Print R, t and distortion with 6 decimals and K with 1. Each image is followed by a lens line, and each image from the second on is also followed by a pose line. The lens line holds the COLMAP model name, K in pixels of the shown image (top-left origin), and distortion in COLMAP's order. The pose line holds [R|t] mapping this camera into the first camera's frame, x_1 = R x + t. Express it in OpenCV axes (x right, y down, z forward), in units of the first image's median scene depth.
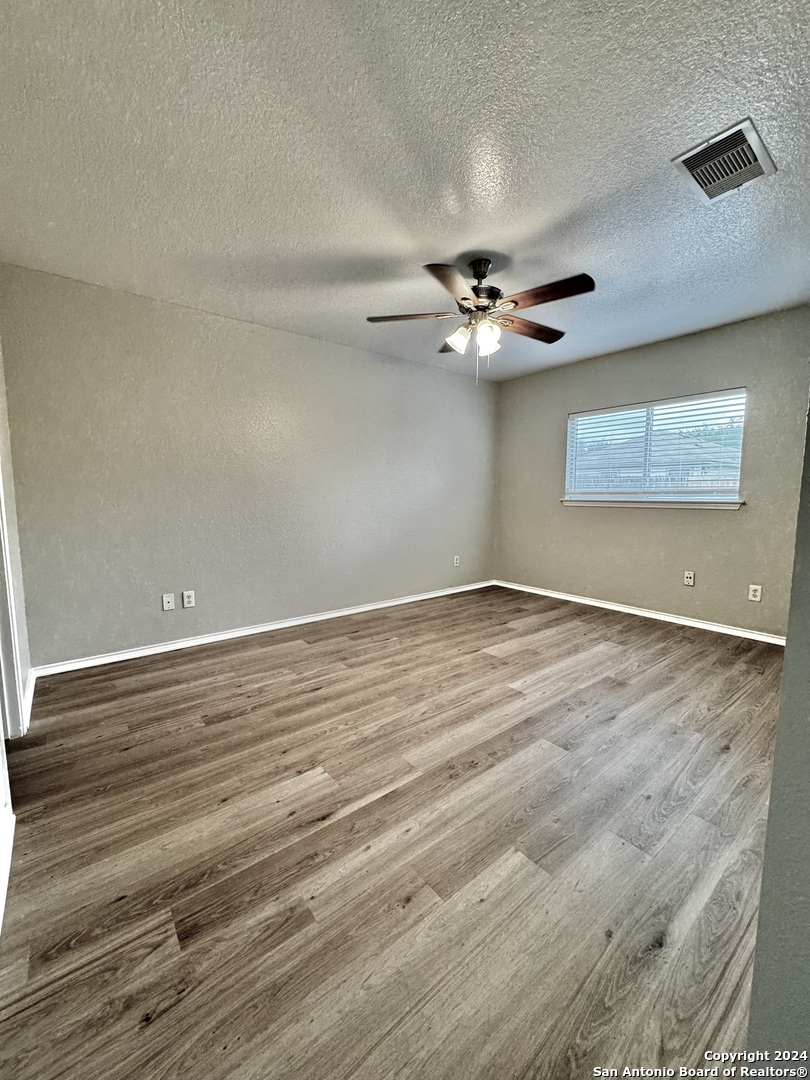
lens RADIAL K [[430.3, 0, 405.0], [0, 430.3, 540.0], [0, 0, 1]] dist [0.000373, -0.000033]
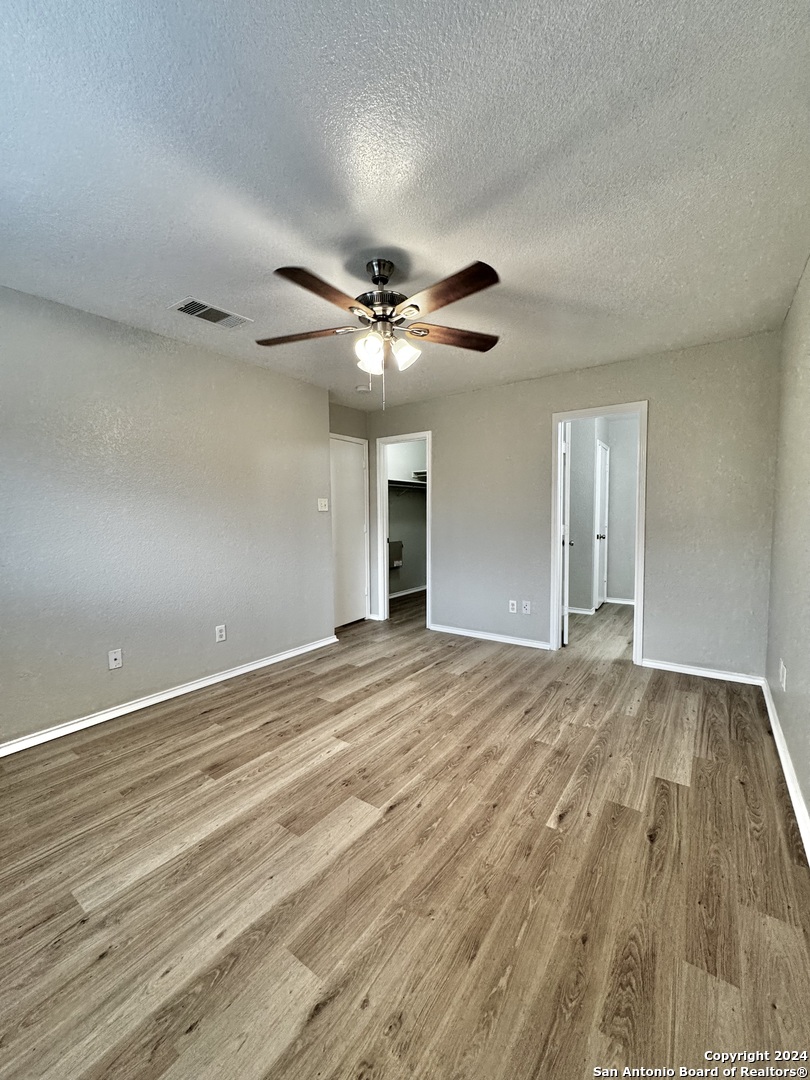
lens RADIAL K [[430.3, 0, 405.0], [0, 430.3, 540.0], [0, 0, 1]] dist [0.000373, -0.000033]
pose [[-0.961543, 0.030309, -0.272978, 0.351453], [-0.015459, 0.986345, 0.163967, -0.236863], [0.274220, 0.161882, -0.947944, 1.780250]]
